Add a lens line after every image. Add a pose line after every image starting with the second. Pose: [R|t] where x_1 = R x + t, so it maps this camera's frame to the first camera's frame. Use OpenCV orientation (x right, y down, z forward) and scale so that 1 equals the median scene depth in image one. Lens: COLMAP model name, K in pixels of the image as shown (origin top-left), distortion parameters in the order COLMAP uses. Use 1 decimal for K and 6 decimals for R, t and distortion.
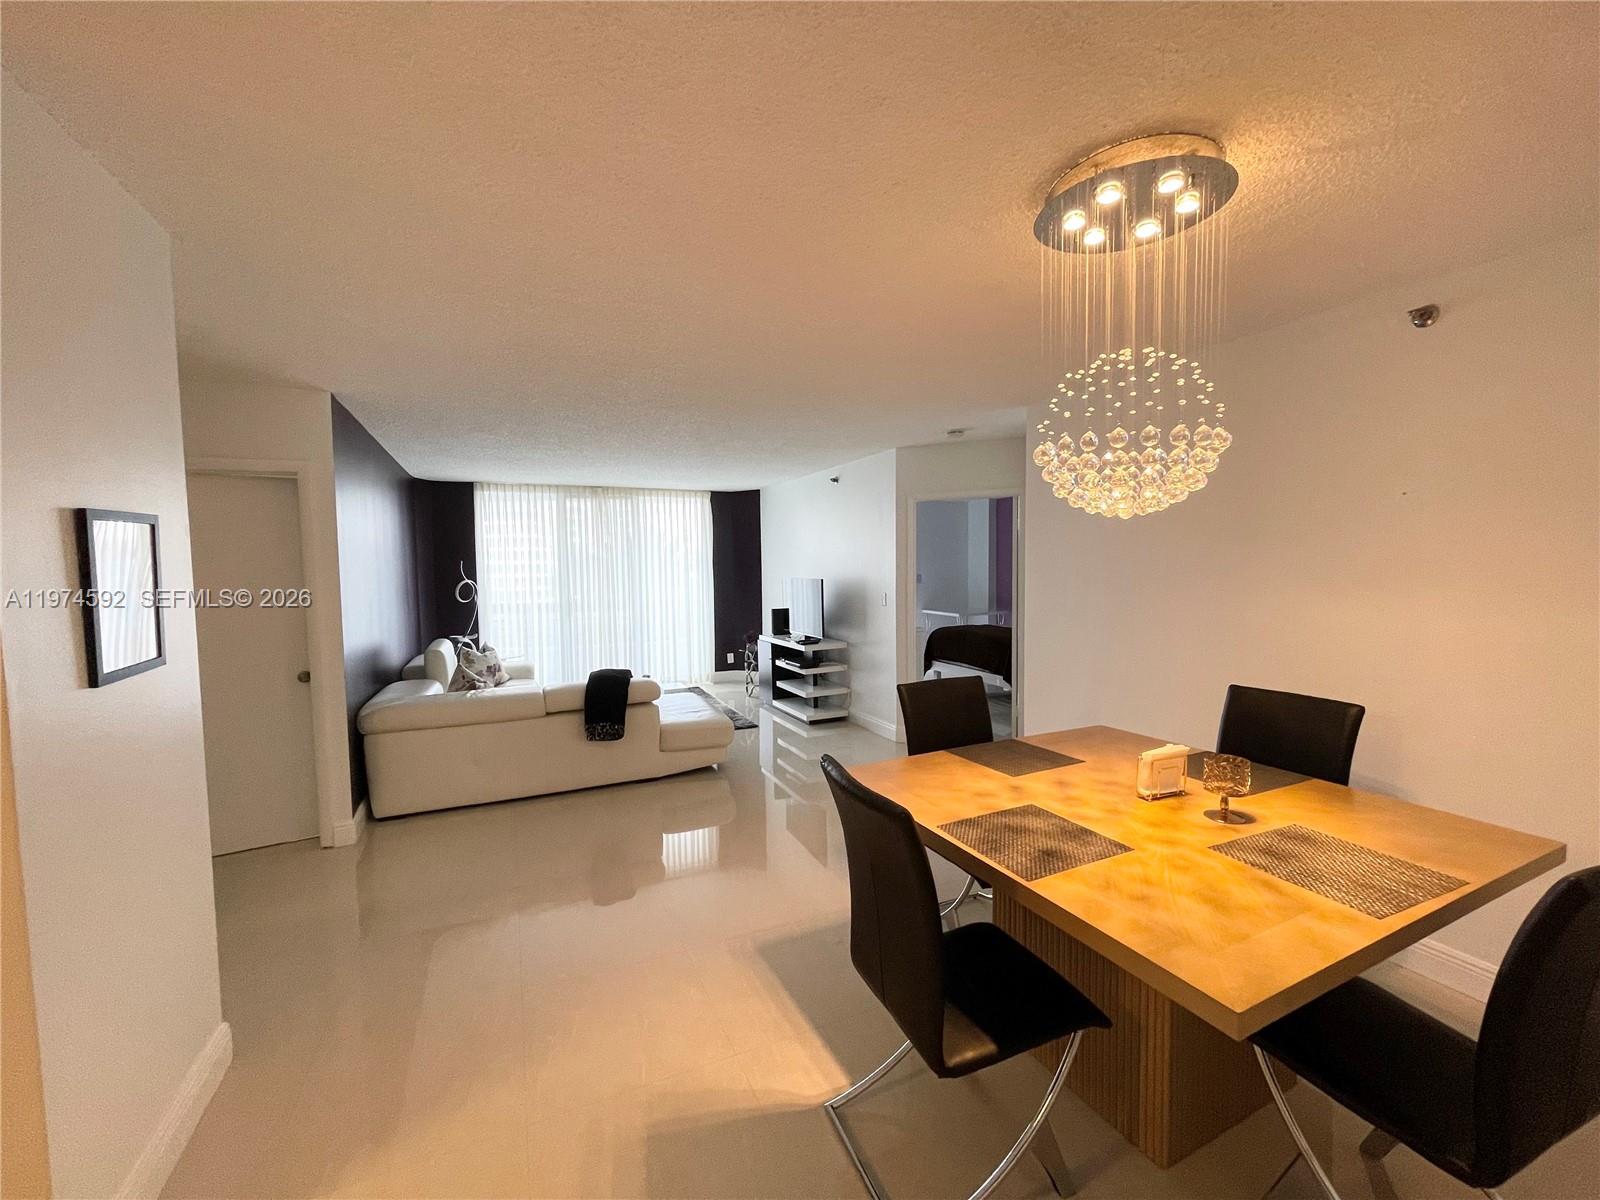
lens RADIAL K [[636.2, 0, 800.0], [0, 636.2, 600.0], [0, 0, 1]] dist [0.000079, 0.000000]
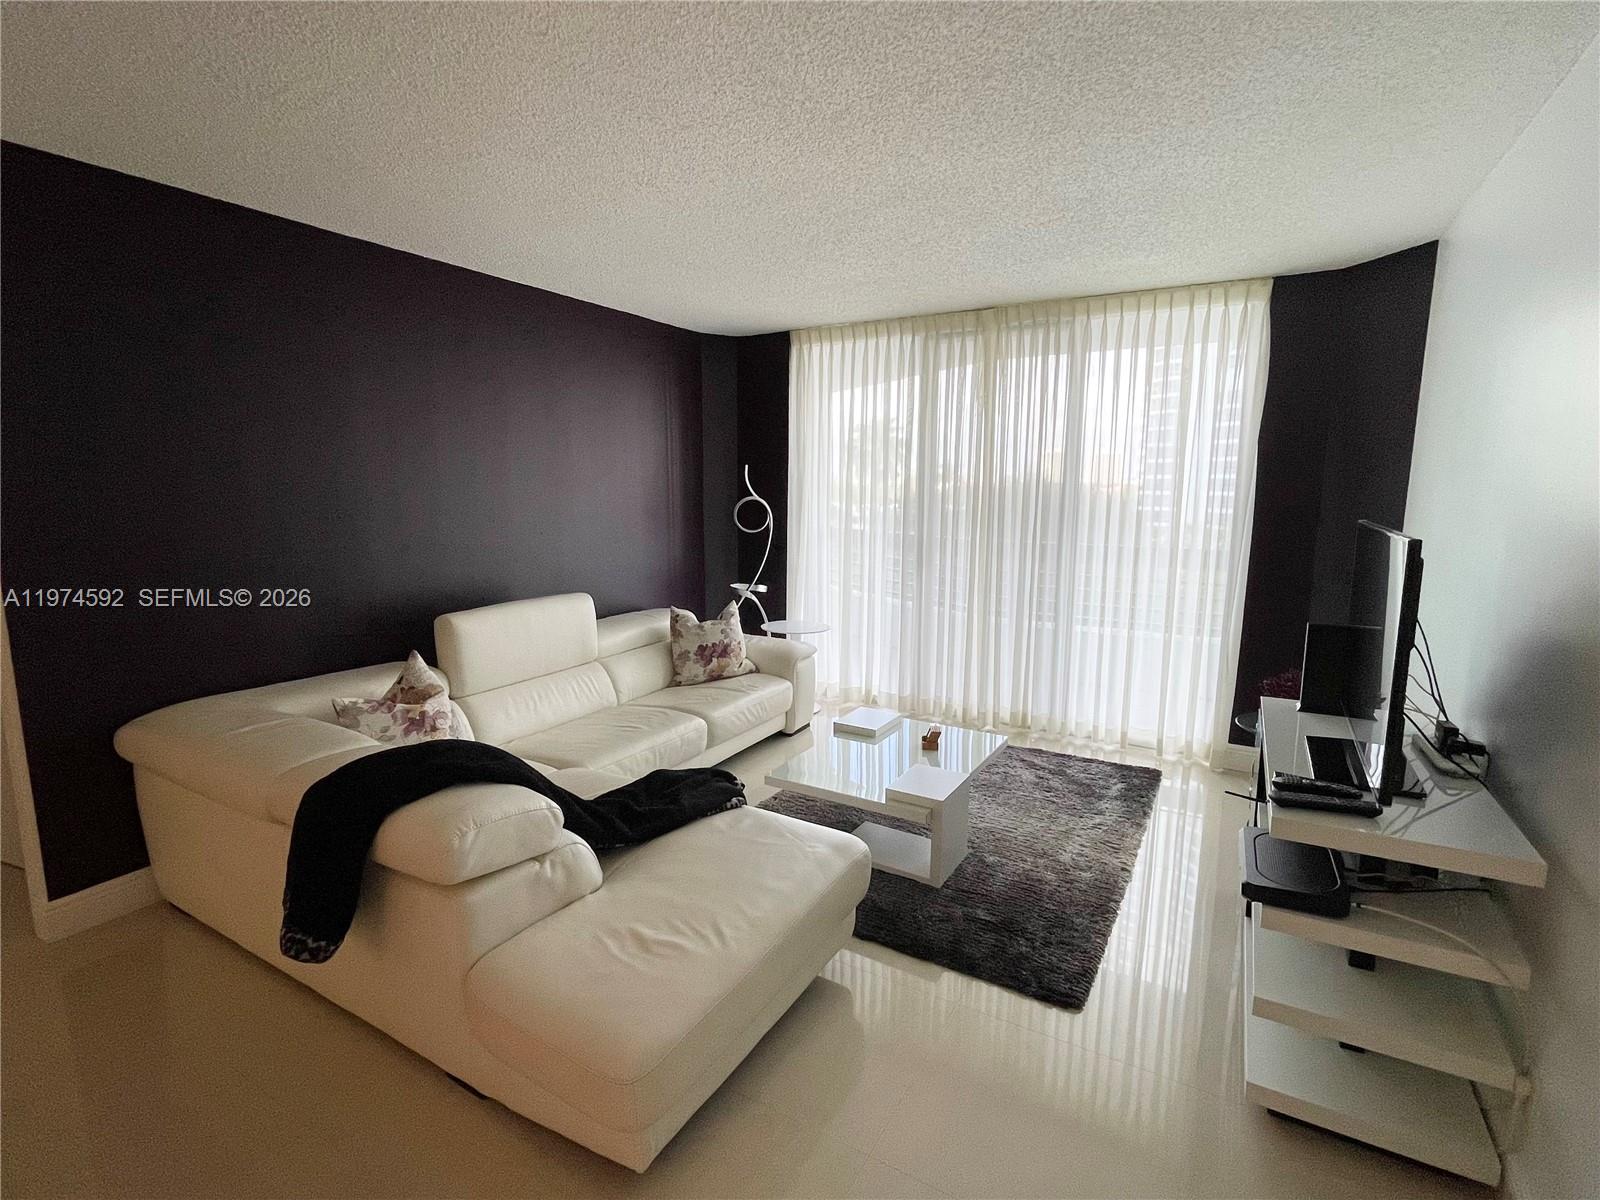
lens RADIAL K [[754.2, 0, 800.0], [0, 754.2, 600.0], [0, 0, 1]] dist [0.001486, 0.000163]
pose [[0.560980, 0.154782, -0.813231, 0.096303], [-0.048120, 0.986801, 0.154623, -0.038819], [0.826430, -0.047607, 0.561023, 0.518266]]
